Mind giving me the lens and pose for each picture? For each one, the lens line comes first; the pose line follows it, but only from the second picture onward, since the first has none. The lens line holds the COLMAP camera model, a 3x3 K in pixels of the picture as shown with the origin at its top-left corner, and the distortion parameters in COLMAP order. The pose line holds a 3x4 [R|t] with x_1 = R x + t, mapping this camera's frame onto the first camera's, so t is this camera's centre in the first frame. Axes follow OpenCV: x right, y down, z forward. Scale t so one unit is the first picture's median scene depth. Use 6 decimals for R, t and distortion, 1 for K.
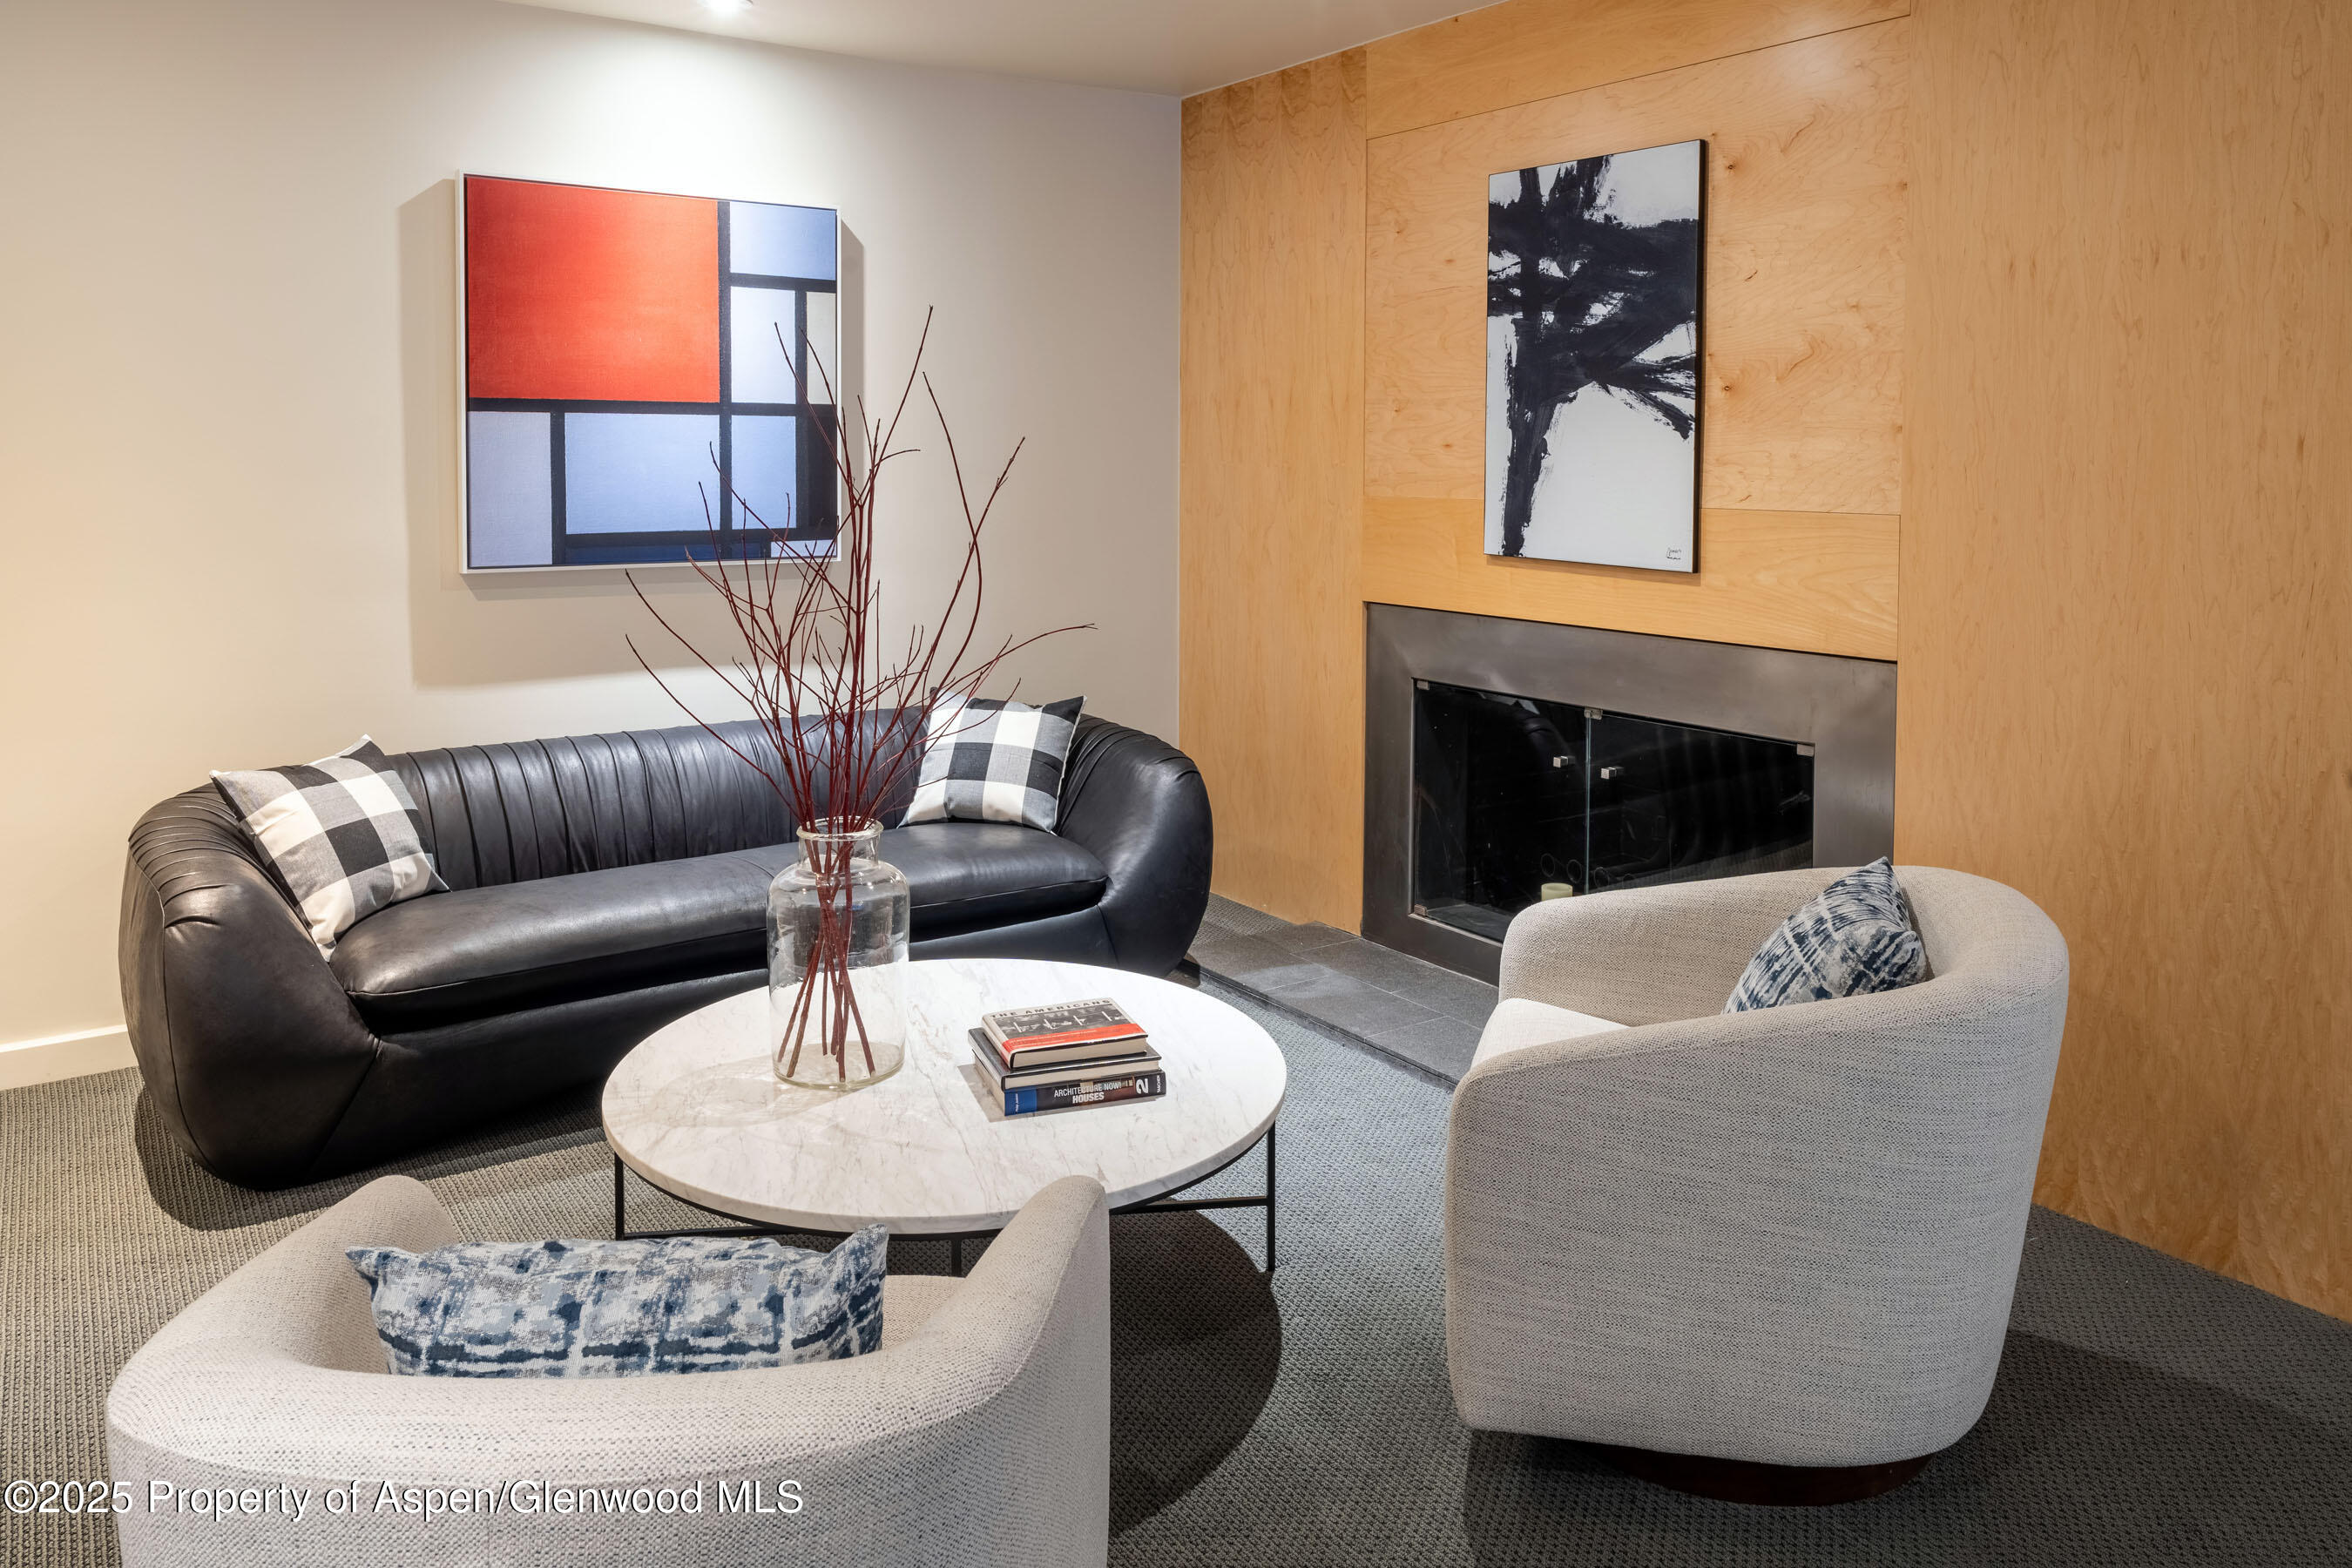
lens RADIAL K [[1628.0, 0, 1176.0], [0, 1628.0, 784.0], [0, 0, 1]] dist [0.000057, -0.000974]
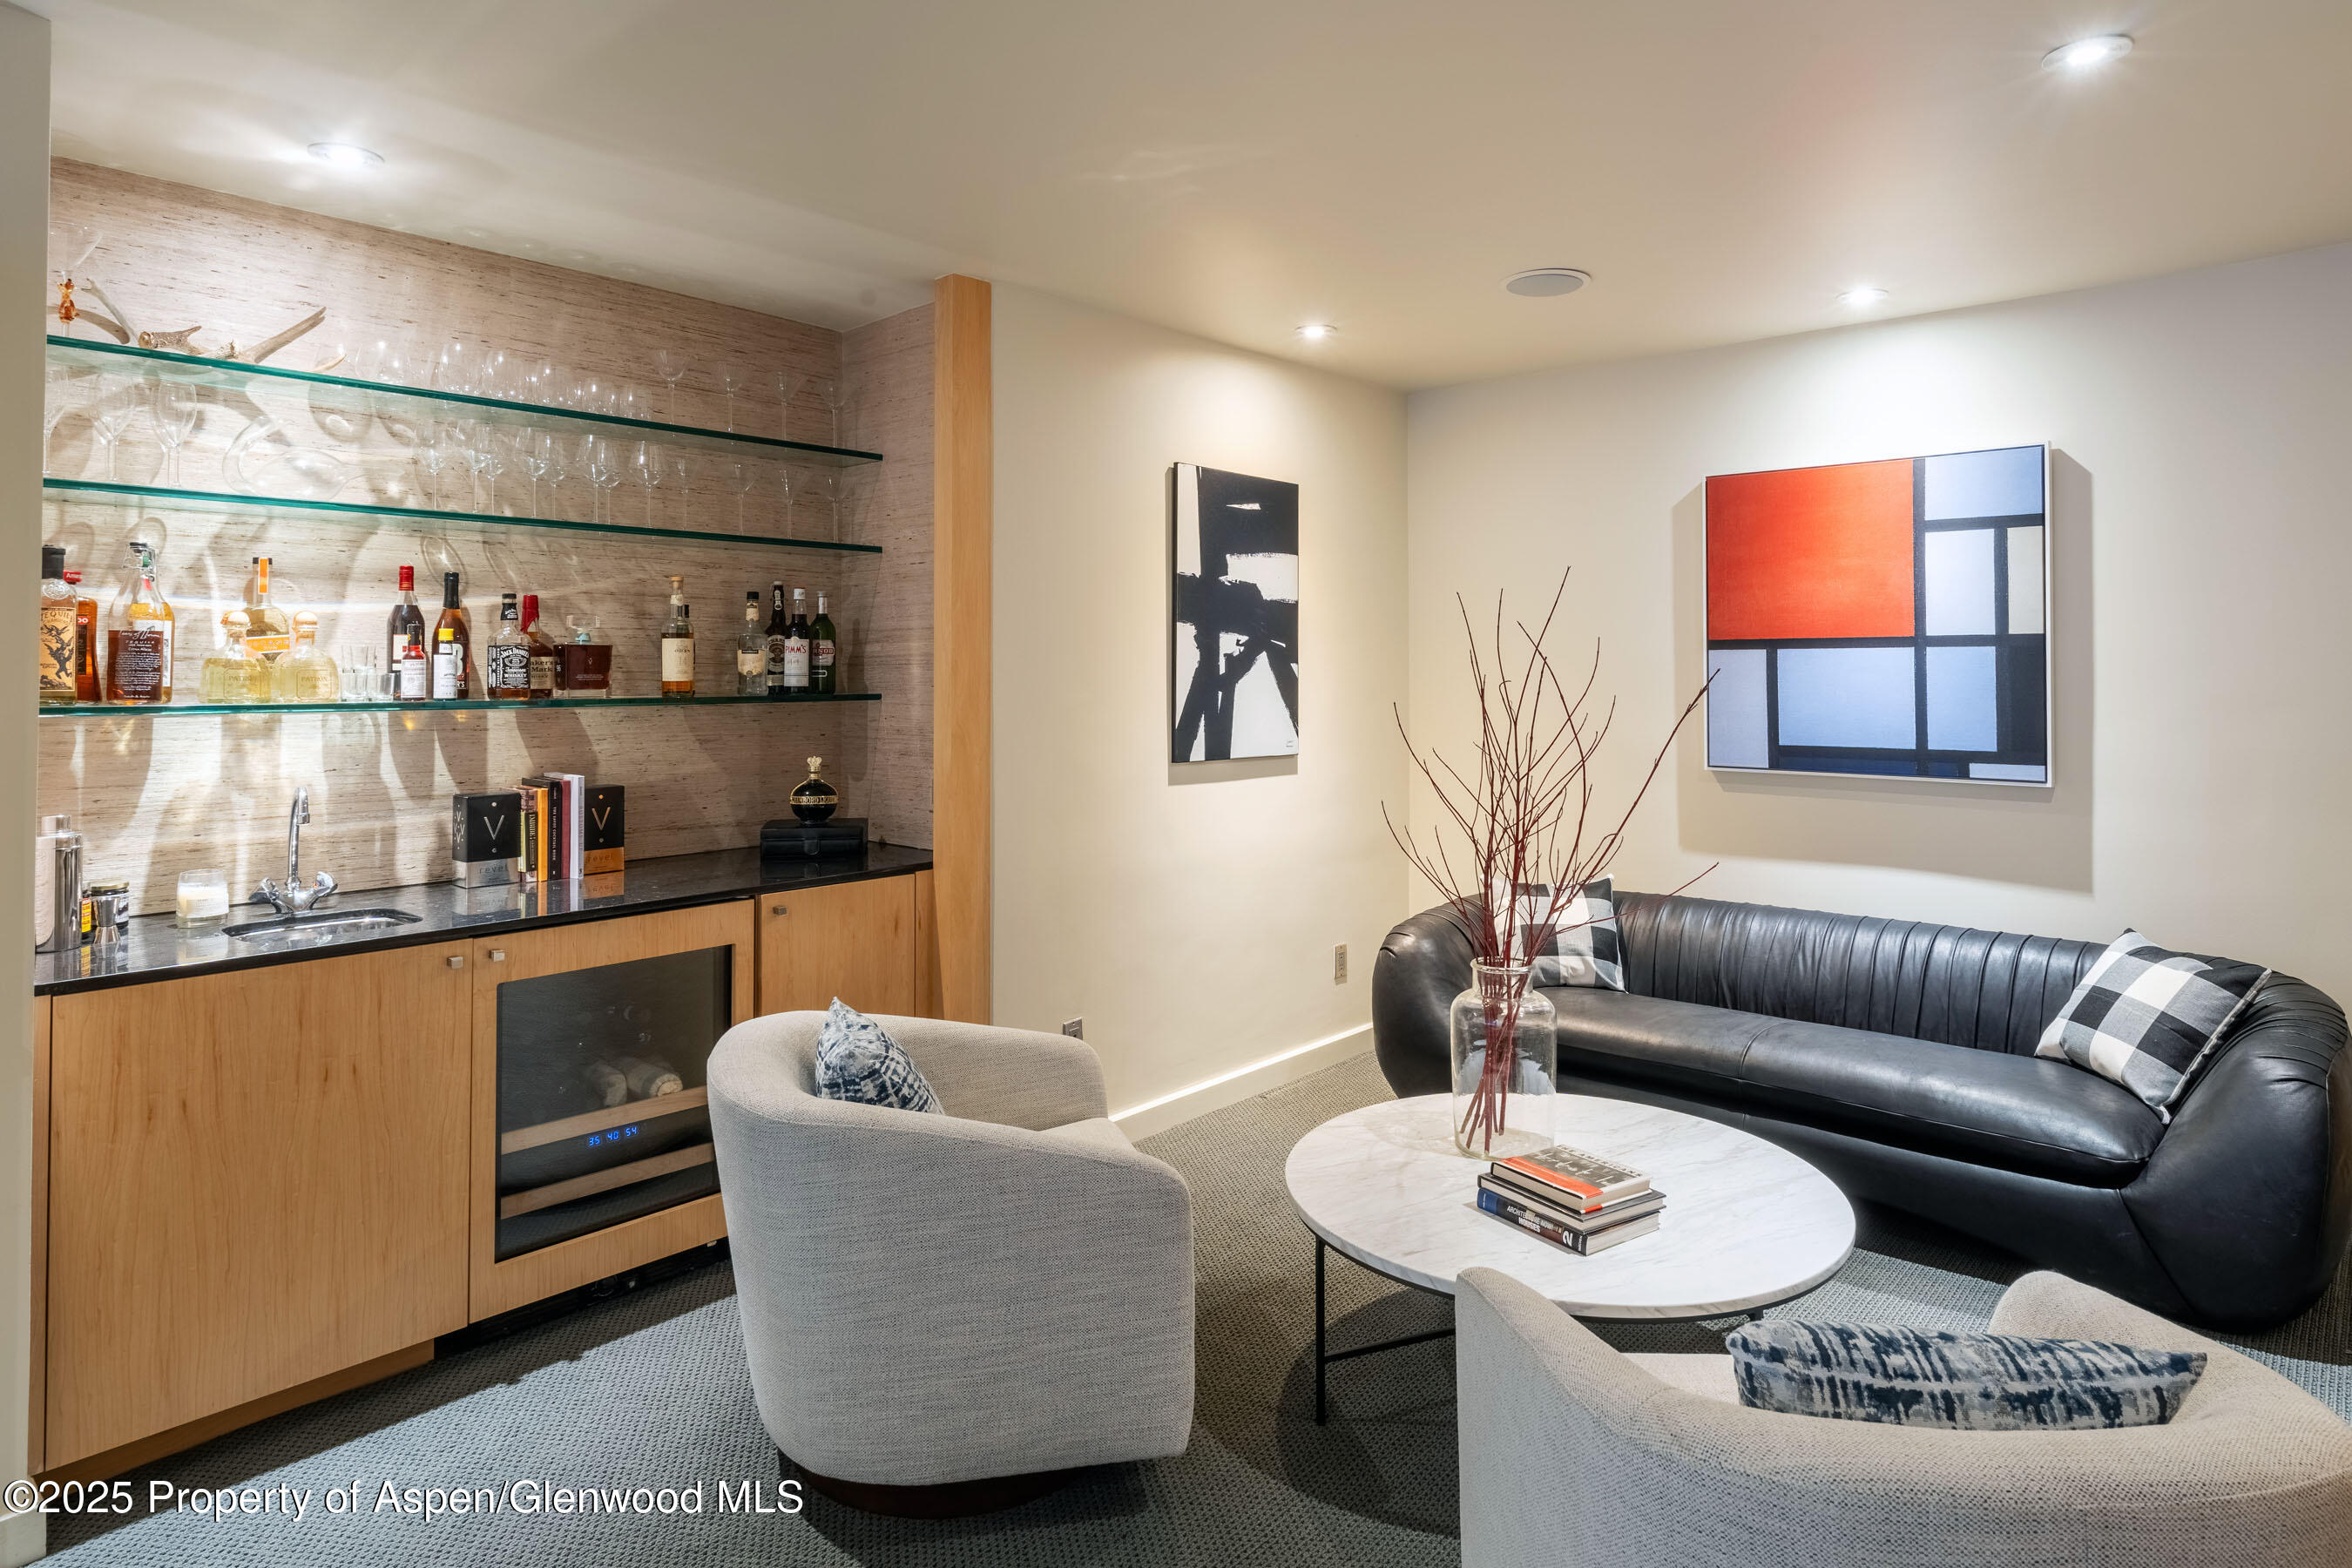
lens RADIAL K [[1313.4, 0, 1177.7], [0, 1313.4, 902.5], [0, 0, 1]] dist [0.002989, 0.000452]
pose [[0.235029, 0.163703, -0.958104, 0.500801], [-0.192487, 0.974032, 0.119206, -0.065781], [0.952738, 0.156406, 0.260437, 0.308705]]
